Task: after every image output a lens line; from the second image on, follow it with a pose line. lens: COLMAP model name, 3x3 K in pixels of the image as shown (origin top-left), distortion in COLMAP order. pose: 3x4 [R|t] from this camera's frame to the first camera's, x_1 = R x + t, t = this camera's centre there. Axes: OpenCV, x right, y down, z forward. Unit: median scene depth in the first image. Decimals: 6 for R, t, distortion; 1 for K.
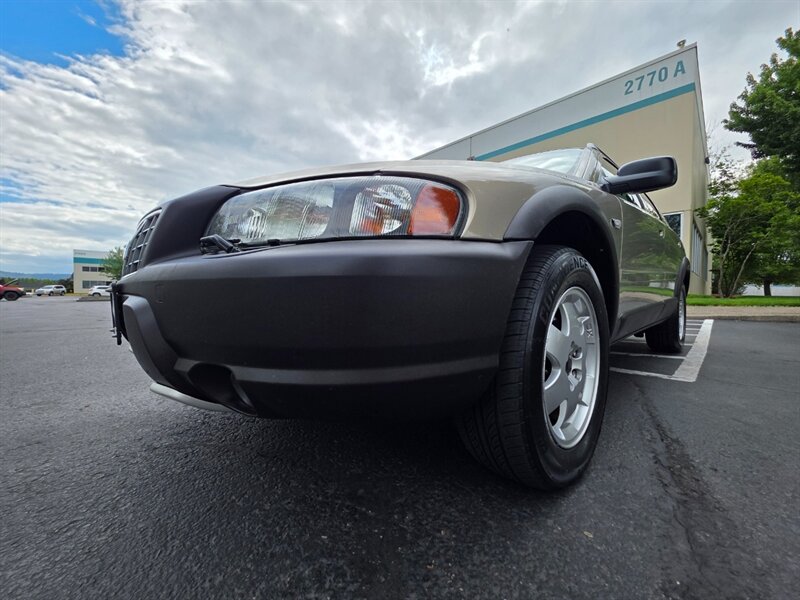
lens RADIAL K [[322.0, 0, 393.4], [0, 322.0, 299.3], [0, 0, 1]] dist [-0.001224, 0.000445]
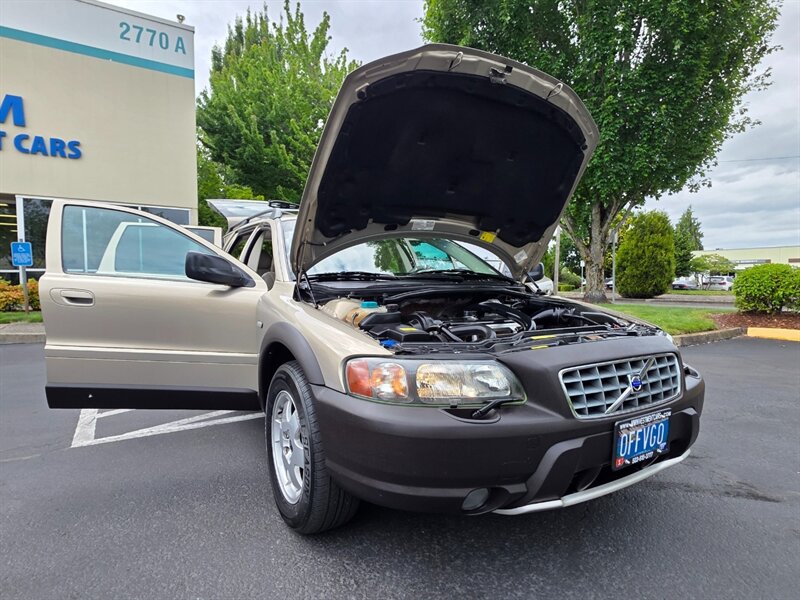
lens RADIAL K [[457.6, 0, 404.5], [0, 457.6, 301.1], [0, 0, 1]] dist [-0.004430, 0.005131]
pose [[0.207294, -0.046655, 0.977166, -2.383090], [0.021506, 0.998838, 0.043127, -0.494080], [-0.978042, 0.012075, 0.208057, 1.319938]]
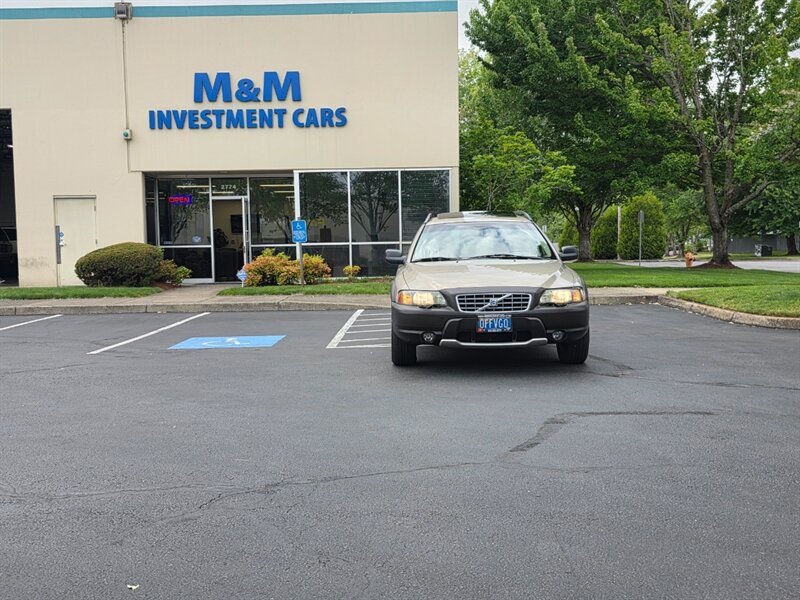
lens RADIAL K [[882.7, 0, 379.9], [0, 882.7, 275.5], [0, 0, 1]] dist [0.145348, 0.000000]
pose [[0.719139, -0.039820, 0.693724, -6.704029], [0.036182, 0.999148, 0.019844, -0.560639], [-0.693924, 0.010830, 0.719967, -3.873439]]
